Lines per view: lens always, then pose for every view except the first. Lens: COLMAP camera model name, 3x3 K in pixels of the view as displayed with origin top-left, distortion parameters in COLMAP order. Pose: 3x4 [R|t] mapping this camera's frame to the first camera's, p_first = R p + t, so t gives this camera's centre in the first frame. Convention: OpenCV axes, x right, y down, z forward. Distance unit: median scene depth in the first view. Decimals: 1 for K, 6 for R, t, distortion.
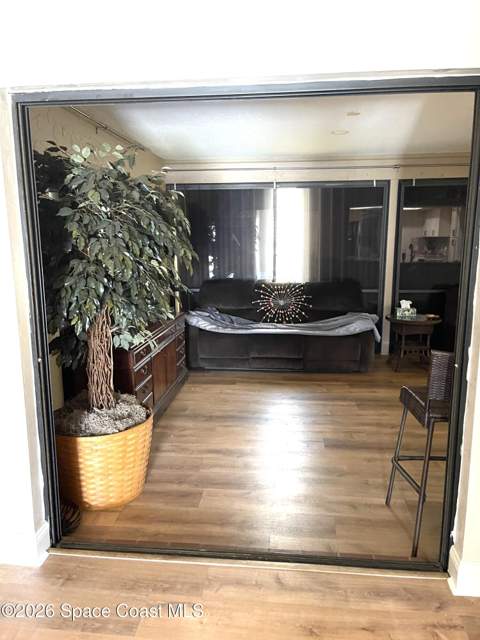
lens RADIAL K [[475.7, 0, 240.0], [0, 475.7, 320.0], [0, 0, 1]] dist [0.002085, -0.000912]
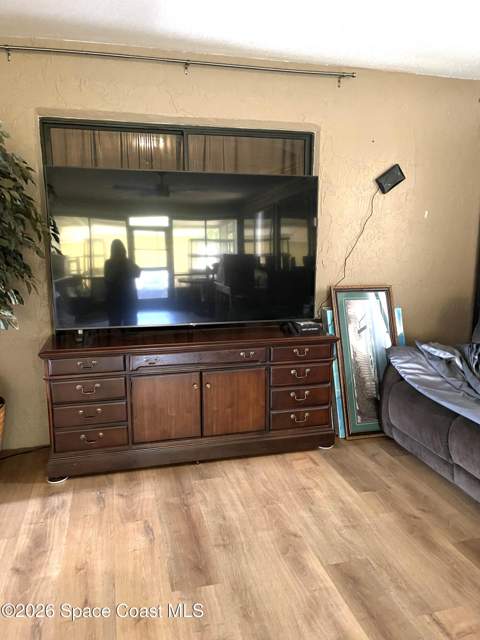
lens RADIAL K [[475.7, 0, 240.0], [0, 475.7, 320.0], [0, 0, 1]] dist [0.002085, -0.000912]
pose [[0.358000, 0.181547, -0.915902, 0.457189], [-0.163600, 0.977938, 0.129897, -0.115485], [0.919278, 0.103338, 0.379802, 0.764927]]
